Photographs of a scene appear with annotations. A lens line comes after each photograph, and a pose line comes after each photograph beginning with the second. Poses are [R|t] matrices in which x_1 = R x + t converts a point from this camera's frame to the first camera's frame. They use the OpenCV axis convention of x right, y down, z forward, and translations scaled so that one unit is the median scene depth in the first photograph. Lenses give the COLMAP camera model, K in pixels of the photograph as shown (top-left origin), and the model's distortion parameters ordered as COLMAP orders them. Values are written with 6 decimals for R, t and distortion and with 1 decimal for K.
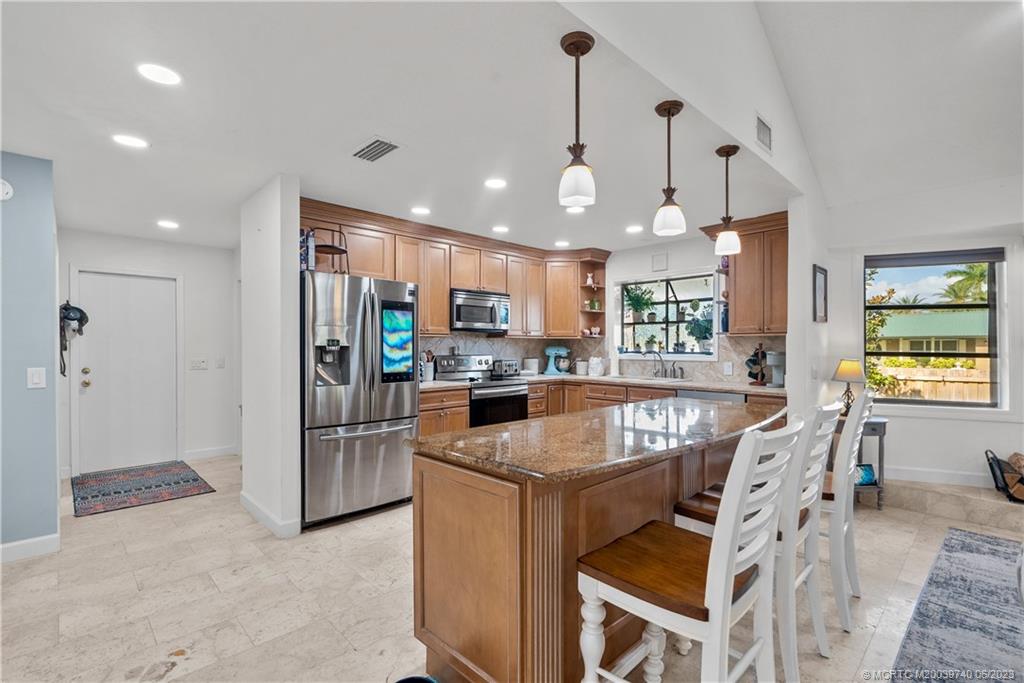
lens RADIAL K [[477.6, 0, 509.2], [0, 477.6, 346.6], [0, 0, 1]] dist [-0.001549, 0.002482]
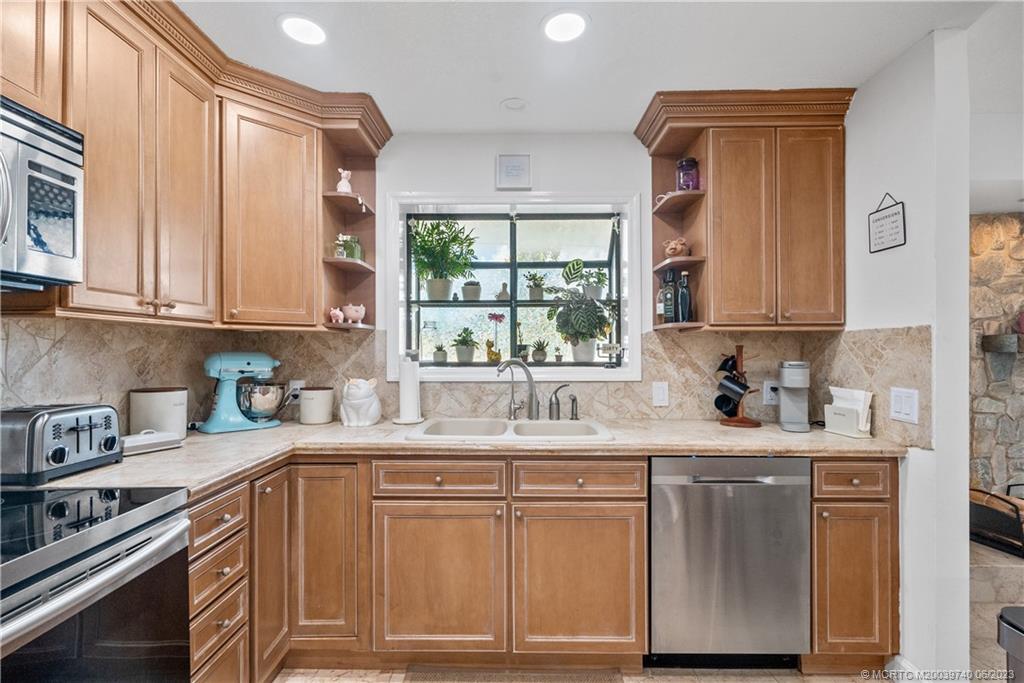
lens RADIAL K [[477.6, 0, 513.6], [0, 477.6, 348.3], [0, 0, 1]] dist [-0.001549, 0.002482]
pose [[0.694764, 0.002523, 0.719233, -0.020518], [0.002054, 0.999983, -0.005492, -0.001089], [-0.719235, 0.005293, 0.694747, 0.653345]]
